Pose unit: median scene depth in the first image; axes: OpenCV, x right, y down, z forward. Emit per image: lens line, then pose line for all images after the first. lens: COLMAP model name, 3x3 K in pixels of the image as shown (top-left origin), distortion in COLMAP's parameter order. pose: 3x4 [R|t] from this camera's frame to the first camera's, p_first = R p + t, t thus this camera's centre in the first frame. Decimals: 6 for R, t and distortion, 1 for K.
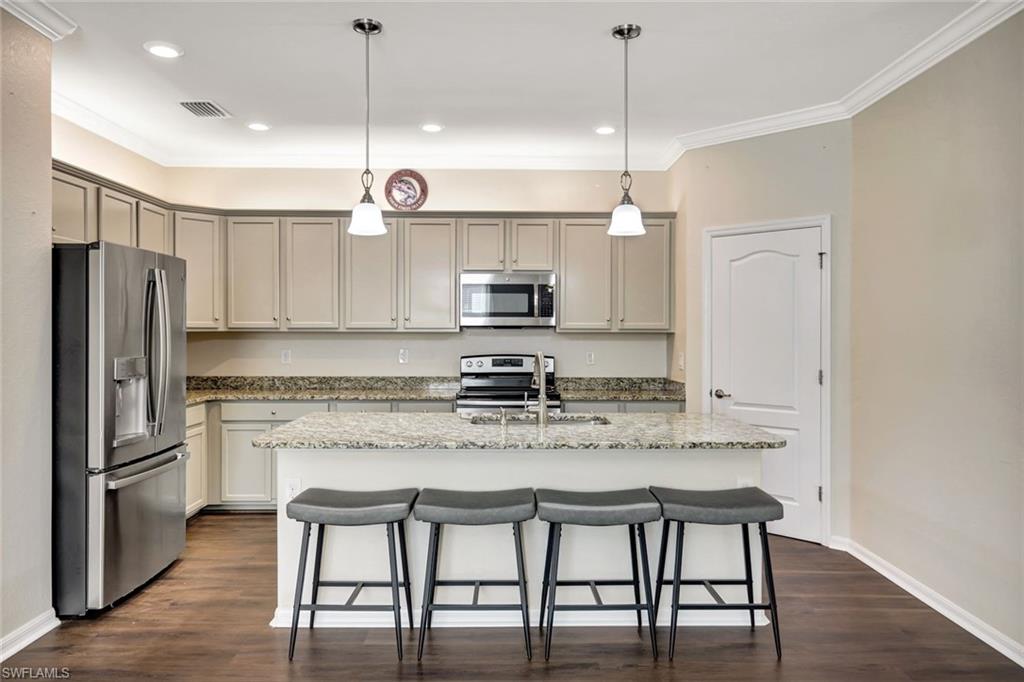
lens RADIAL K [[699.2, 0, 513.9], [0, 699.2, 335.9], [0, 0, 1]] dist [0.007783, 0.000958]
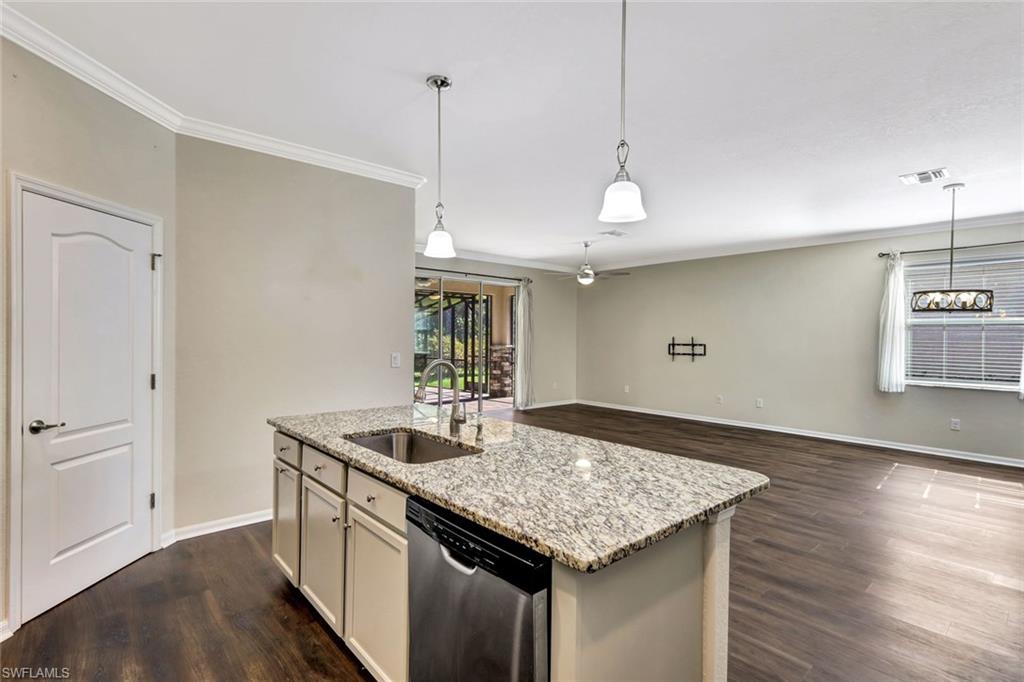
lens RADIAL K [[490.6, 0, 515.6], [0, 490.6, 339.2], [0, 0, 1]] dist [0.001140, -0.000275]
pose [[-0.661020, -0.016325, 0.750191, -0.335291], [-0.005697, 0.999844, 0.016737, -0.011611], [-0.750347, 0.006790, -0.661010, 0.880793]]
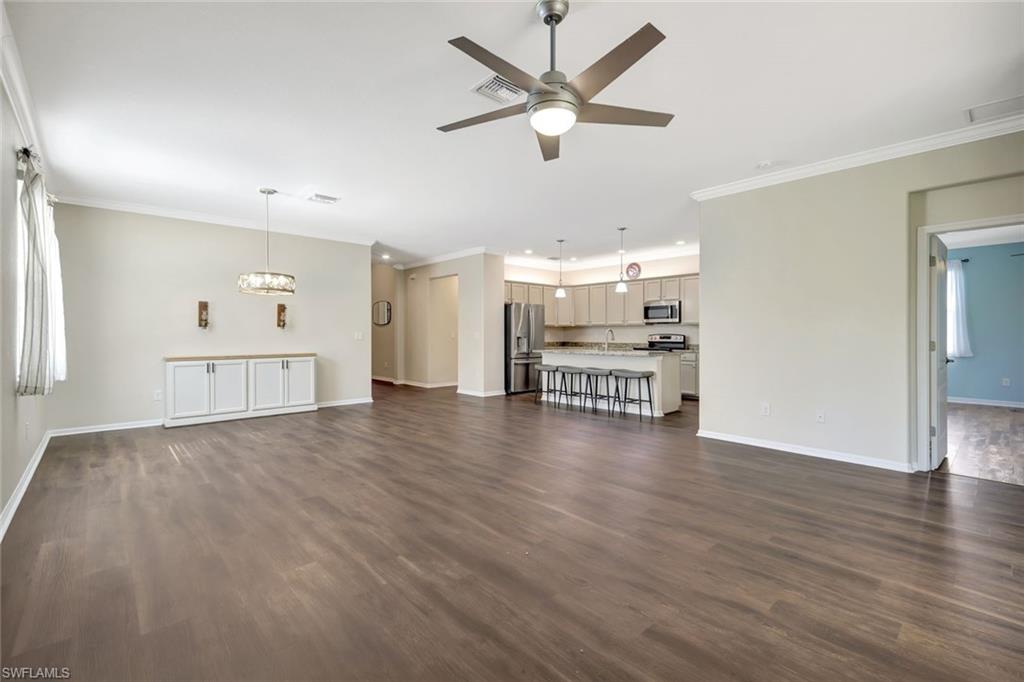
lens RADIAL K [[447.6, 0, 512.4], [0, 447.6, 336.8], [0, 0, 1]] dist [0.007413, 0.000322]
pose [[0.665463, 0.002159, -0.746428, 0.827040], [-0.005487, 0.999983, -0.001999, 0.043077], [0.746411, 0.005426, 0.665463, -0.456352]]
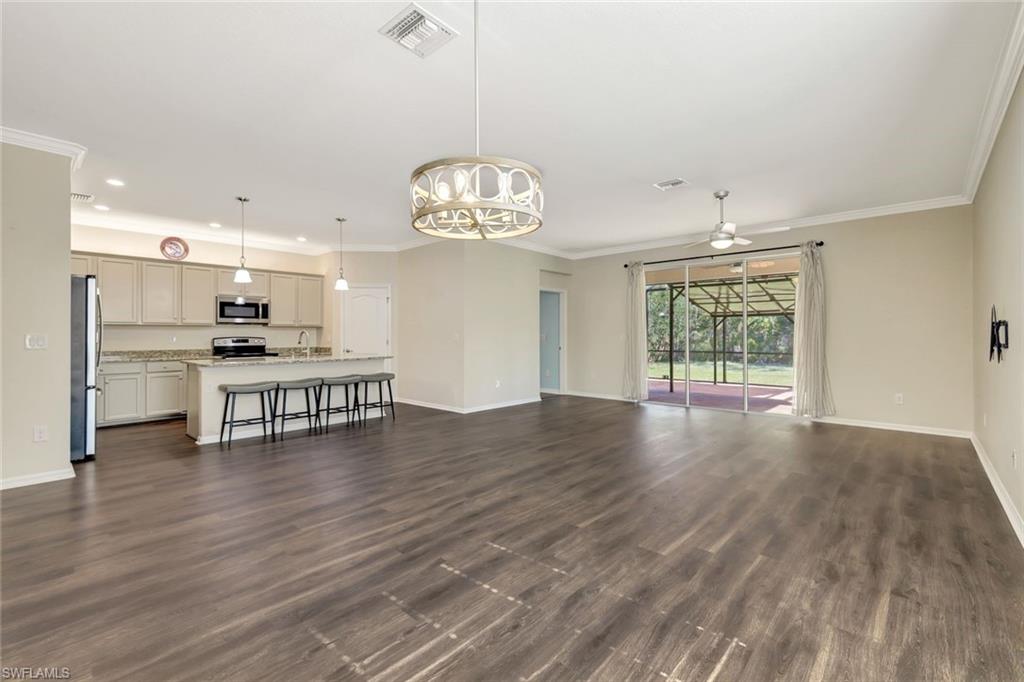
lens RADIAL K [[447.6, 0, 508.7], [0, 447.6, 333.5], [0, 0, 1]] dist [0.007413, 0.000322]
pose [[0.685355, -0.002132, 0.728206, -0.435892], [0.012657, 0.999880, -0.008985, 0.039125], [-0.728099, 0.015374, 0.685299, -0.474267]]
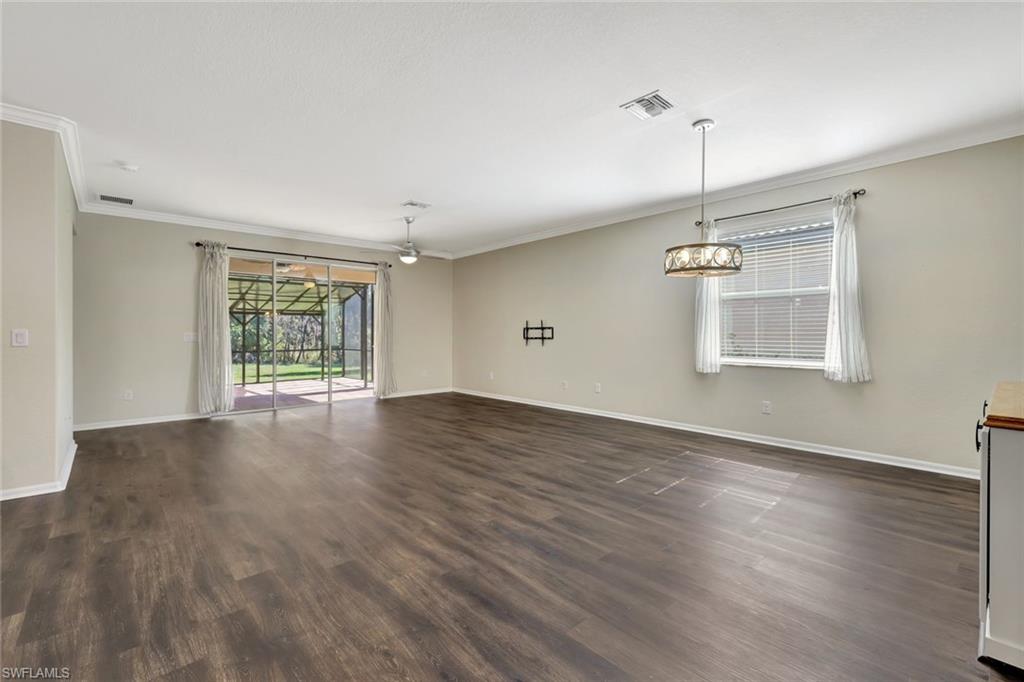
lens RADIAL K [[447.6, 0, 516.8], [0, 447.6, 335.2], [0, 0, 1]] dist [0.007413, 0.000322]
pose [[-0.664908, -0.007231, 0.746890, -0.498624], [0.005885, 0.999871, 0.014920, 0.028631], [-0.746902, 0.014316, -0.664780, 0.404342]]
